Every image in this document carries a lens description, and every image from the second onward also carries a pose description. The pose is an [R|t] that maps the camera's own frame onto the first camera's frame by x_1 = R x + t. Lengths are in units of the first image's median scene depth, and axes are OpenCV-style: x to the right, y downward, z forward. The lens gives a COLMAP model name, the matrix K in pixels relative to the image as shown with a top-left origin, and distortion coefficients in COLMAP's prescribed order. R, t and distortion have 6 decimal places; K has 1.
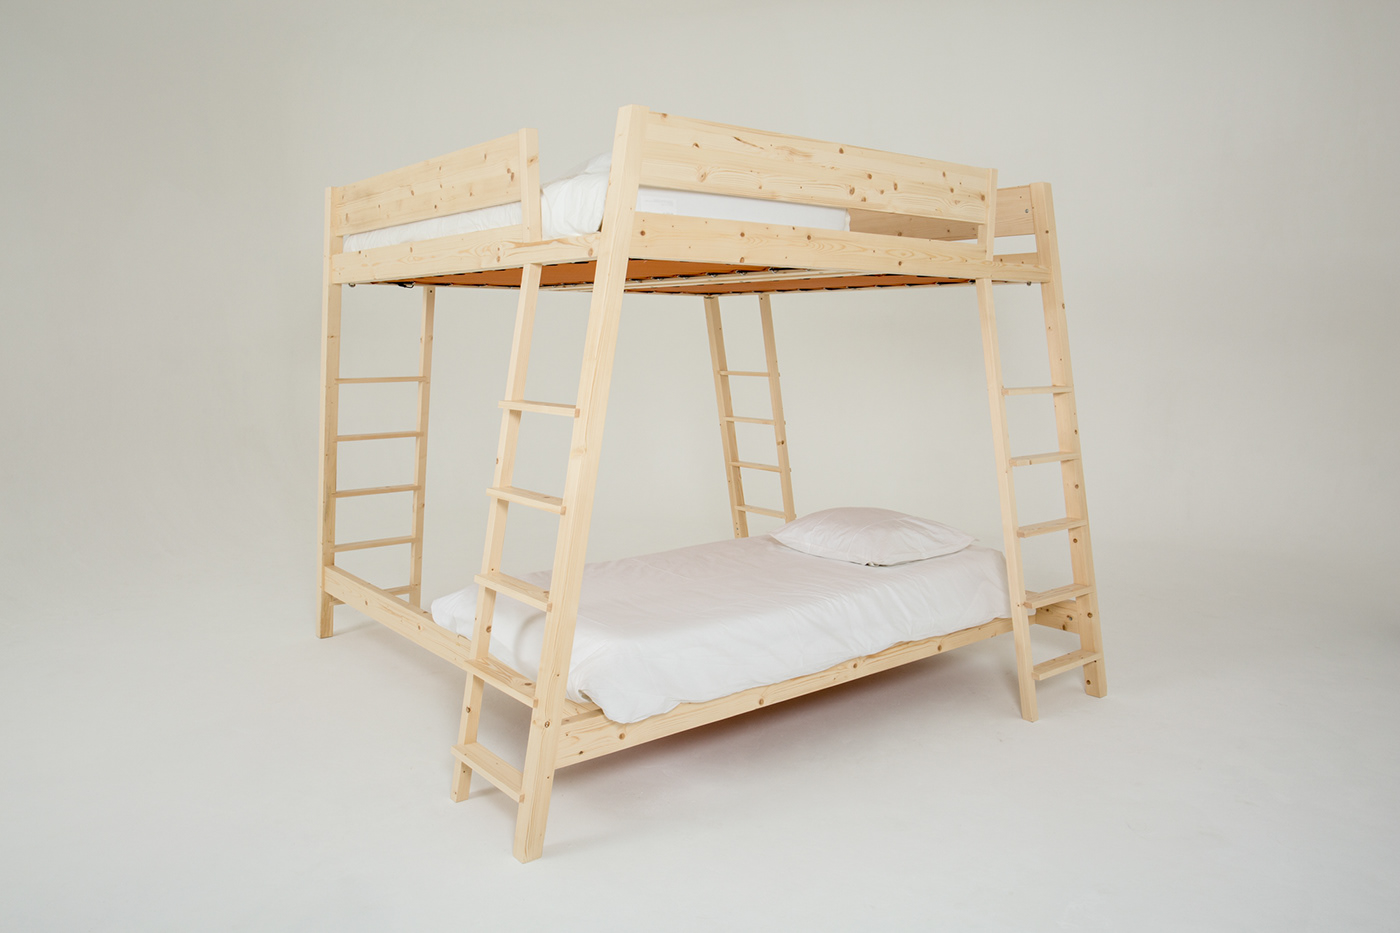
lens RADIAL K [[1031.7, 0, 696.6], [0, 1031.7, 475.4], [0, 0, 1]] dist [-0.048451, 0.075777]
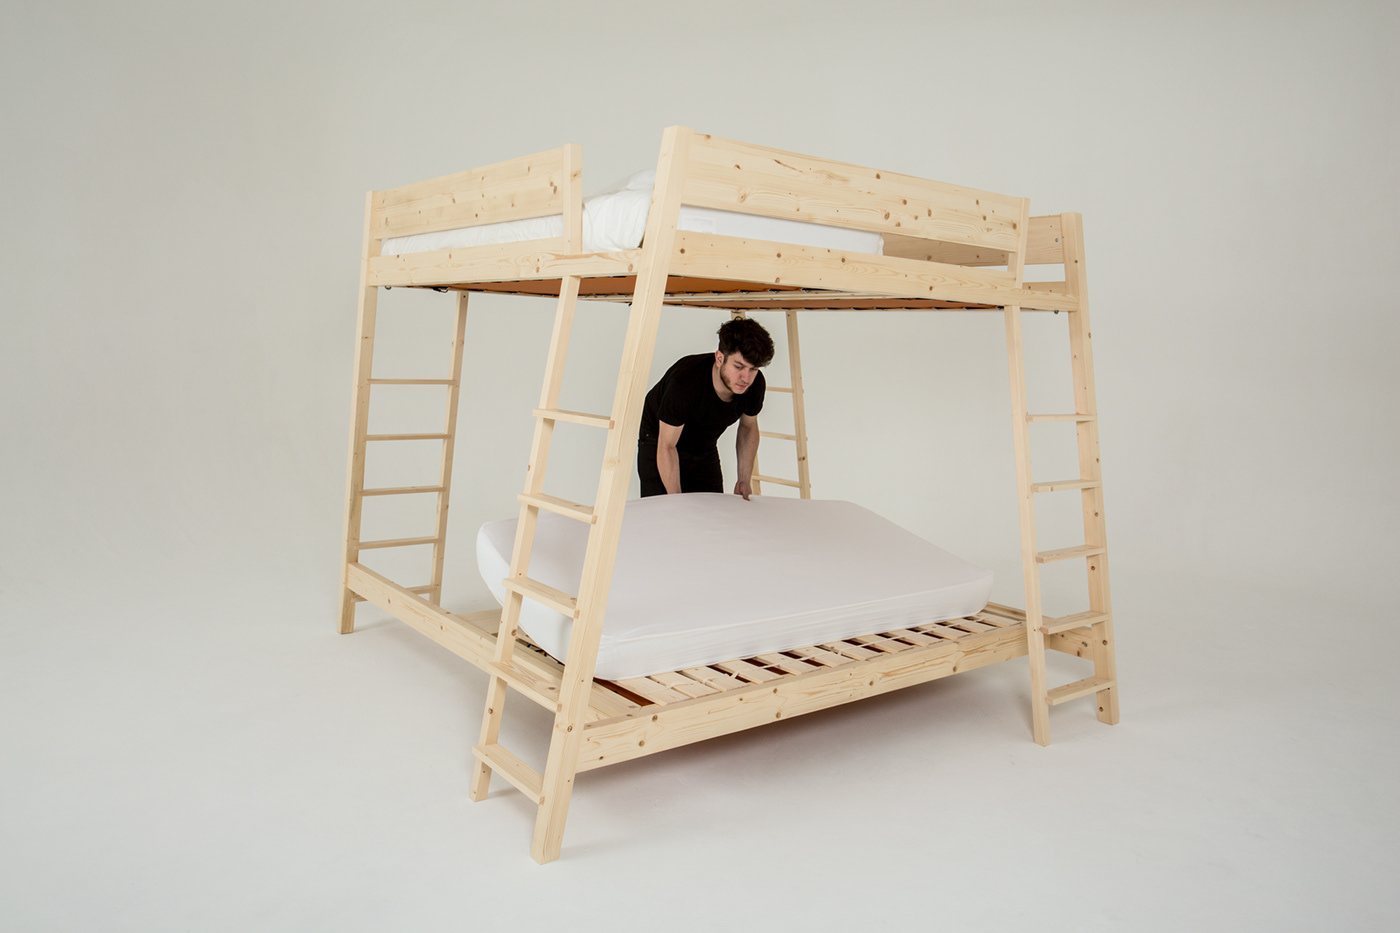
lens RADIAL K [[1031.7, 0, 696.6], [0, 1031.7, 475.4], [0, 0, 1]] dist [-0.048451, 0.075777]
pose [[0.999153, 0.039471, -0.011614, -0.012512], [-0.039575, 0.999178, -0.008832, -0.003166], [0.011256, 0.009284, 0.999894, -0.013466]]
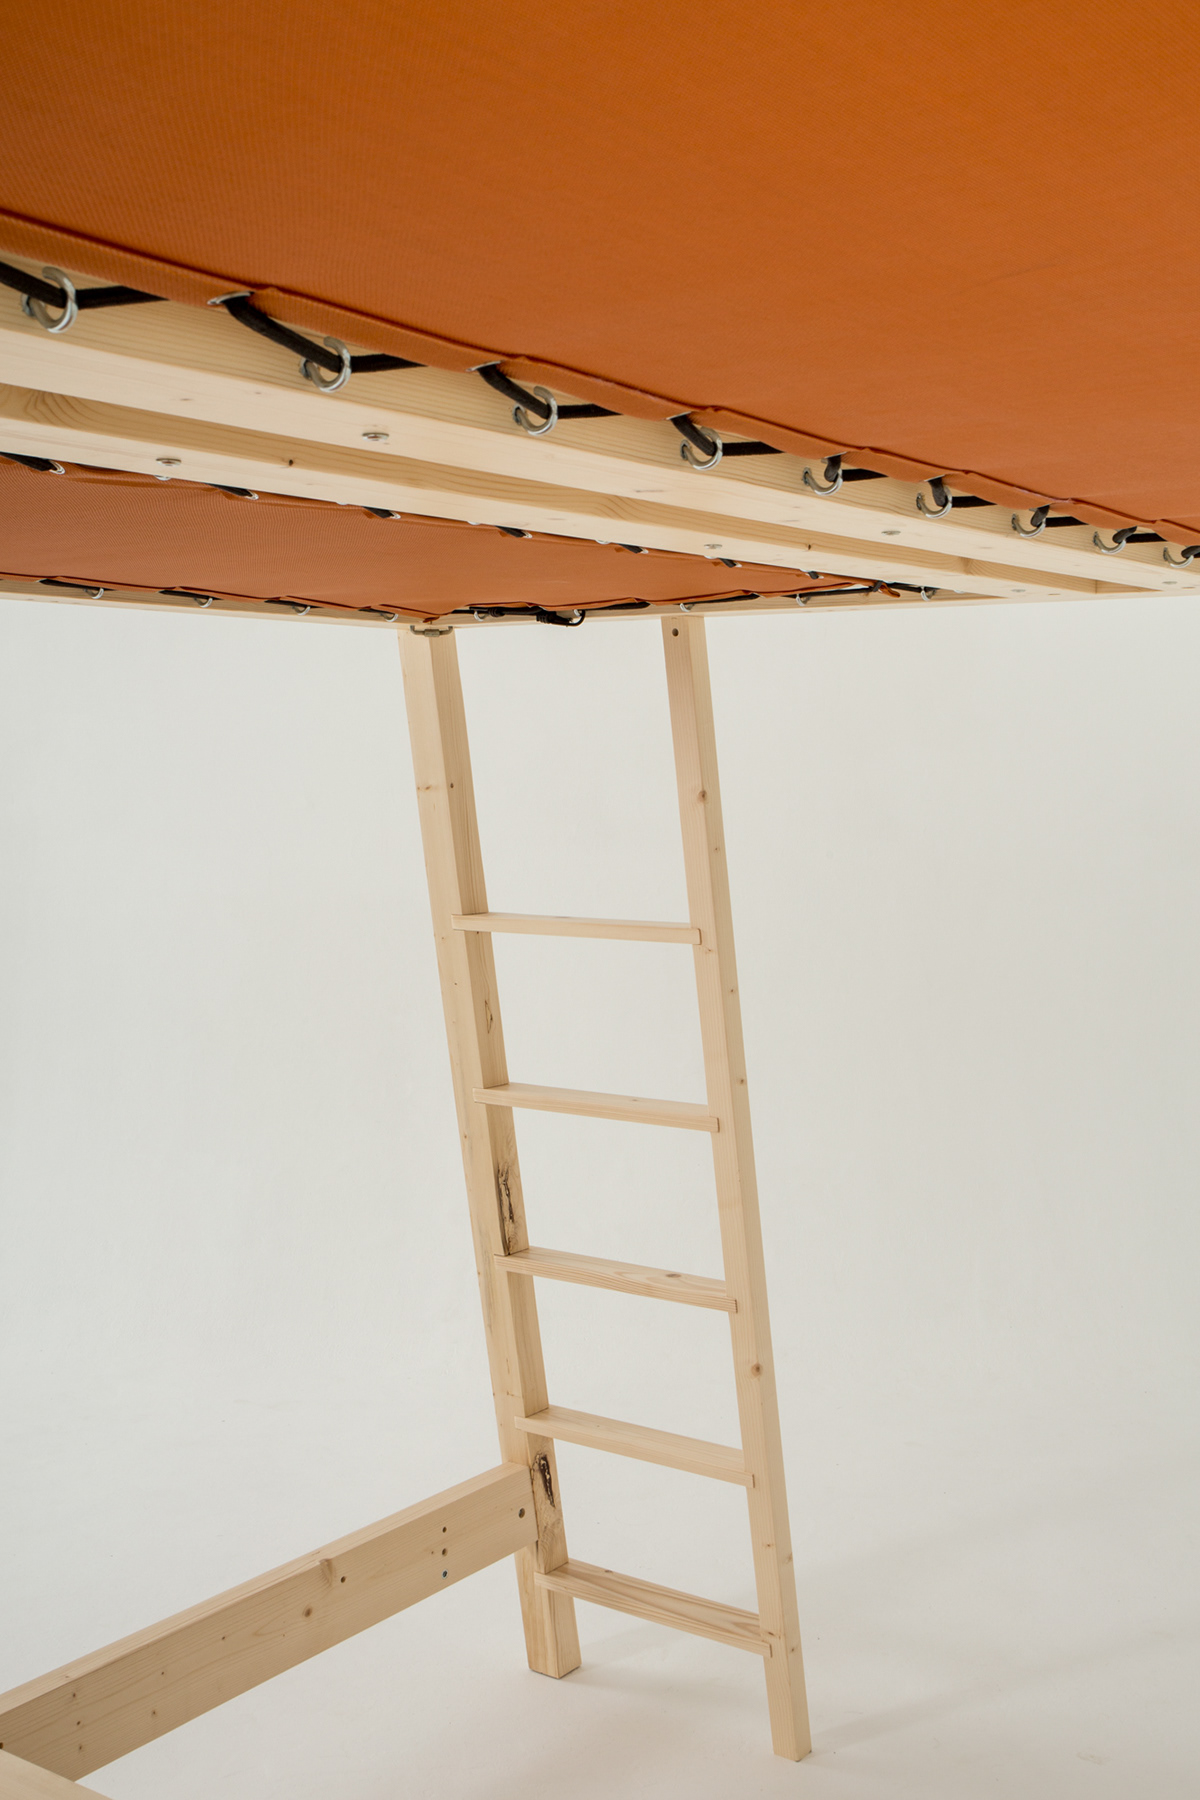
lens RADIAL K [[1987.8, 0, 600.0], [0, 1987.8, 900.0], [0, 0, 1]] dist [0.022151, 0.060919]
pose [[0.960291, -0.007962, 0.278888, -0.128074], [0.026979, 0.997558, -0.064417, -0.106650], [-0.277694, 0.069383, 0.958161, 0.762077]]
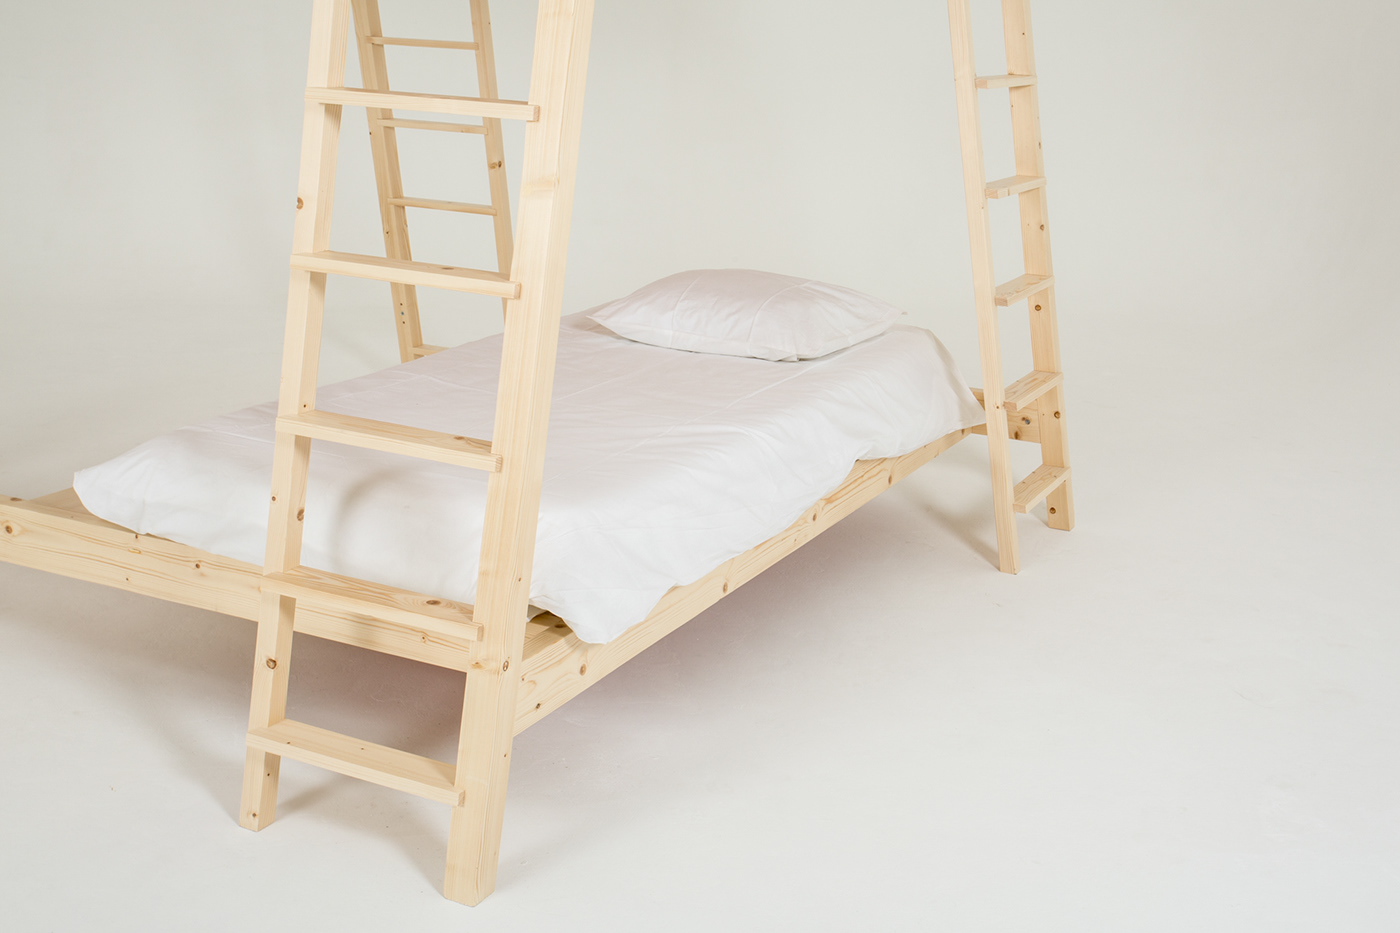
lens RADIAL K [[1651.5, 0, 770.6], [0, 1651.5, 449.3], [0, 0, 1]] dist [0.022442, 0.038715]
pose [[0.901391, -0.079676, 0.425612, -0.274843], [0.019372, 0.989361, 0.144184, -0.005325], [-0.432572, -0.121721, 0.893345, 0.087587]]
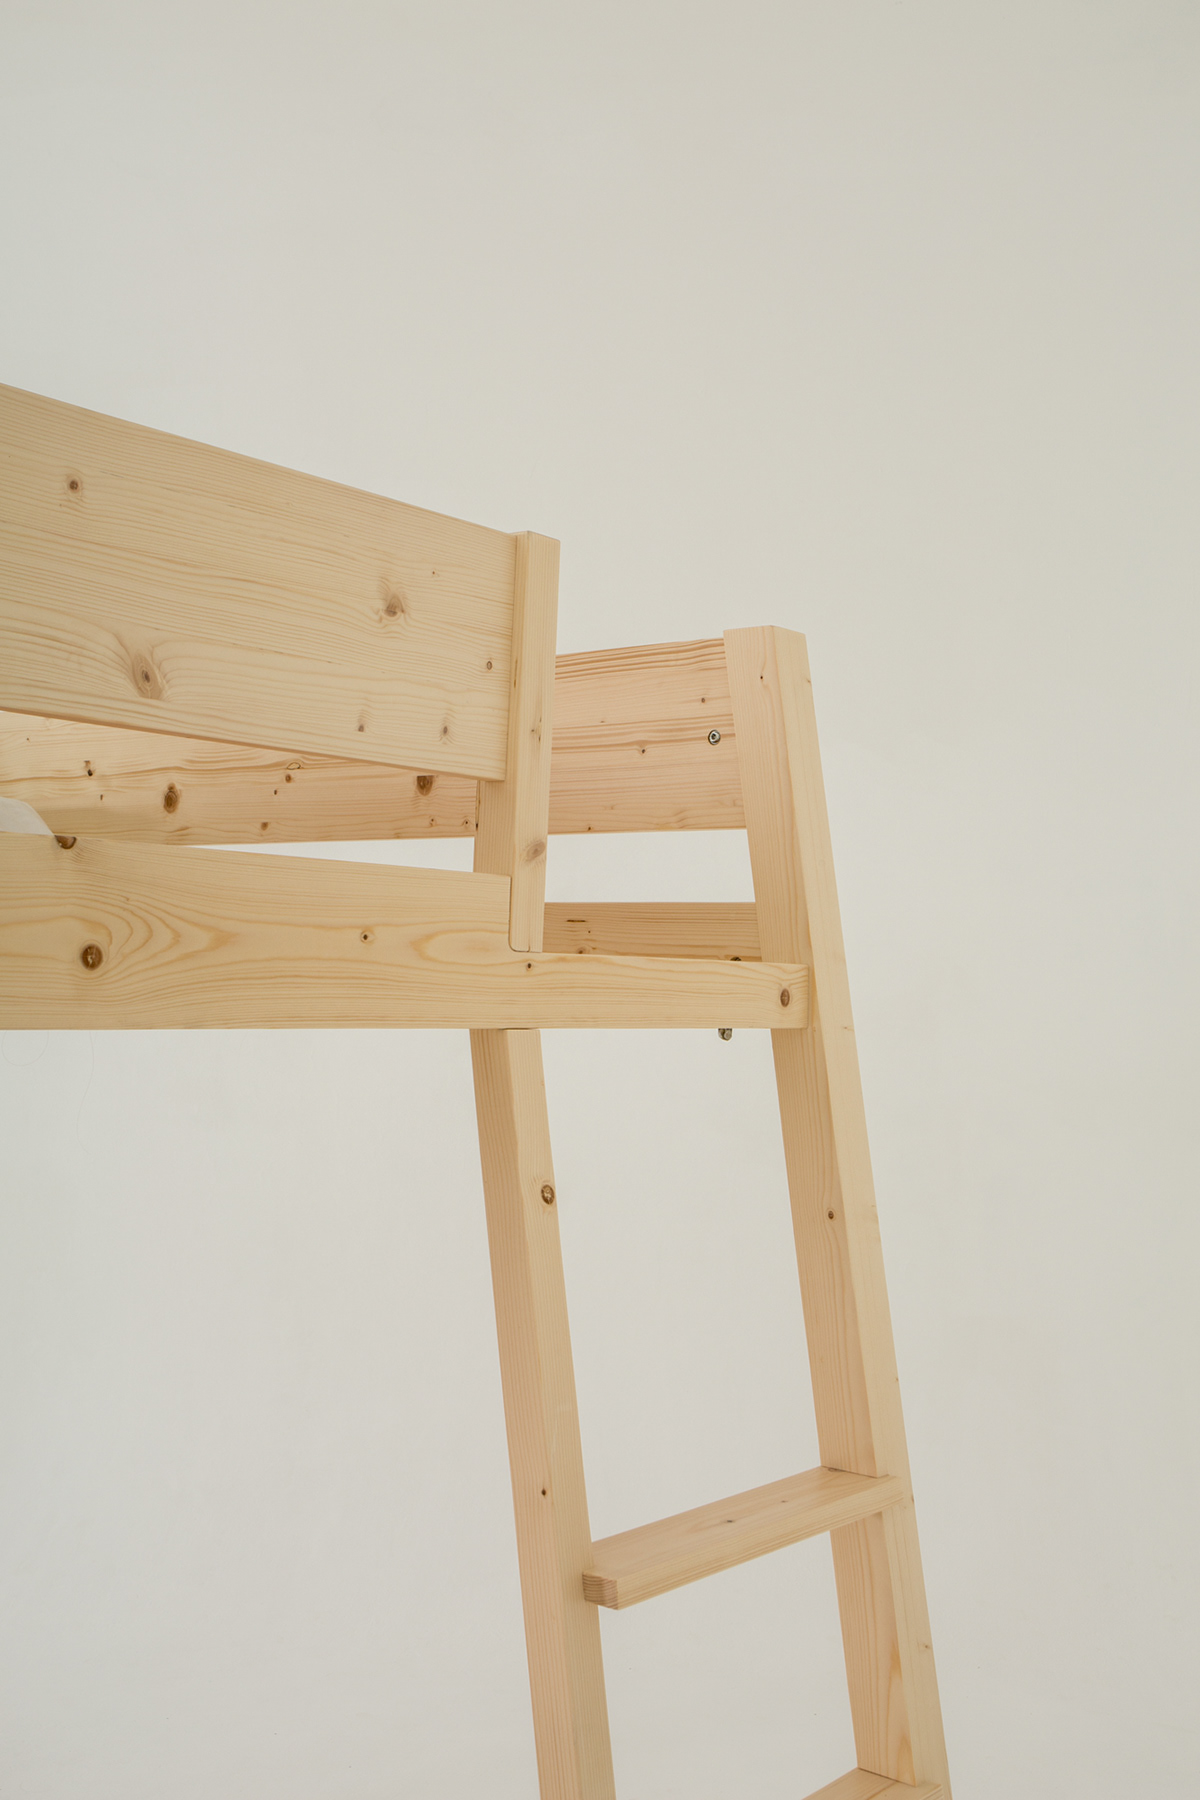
lens RADIAL K [[1987.8, 0, 600.0], [0, 1987.8, 900.0], [0, 0, 1]] dist [0.022151, 0.060919]
pose [[0.976786, 0.038141, 0.210792, 0.202785], [-0.001068, 0.984876, -0.173255, -0.140729], [-0.214213, 0.169008, 0.962055, 0.569706]]
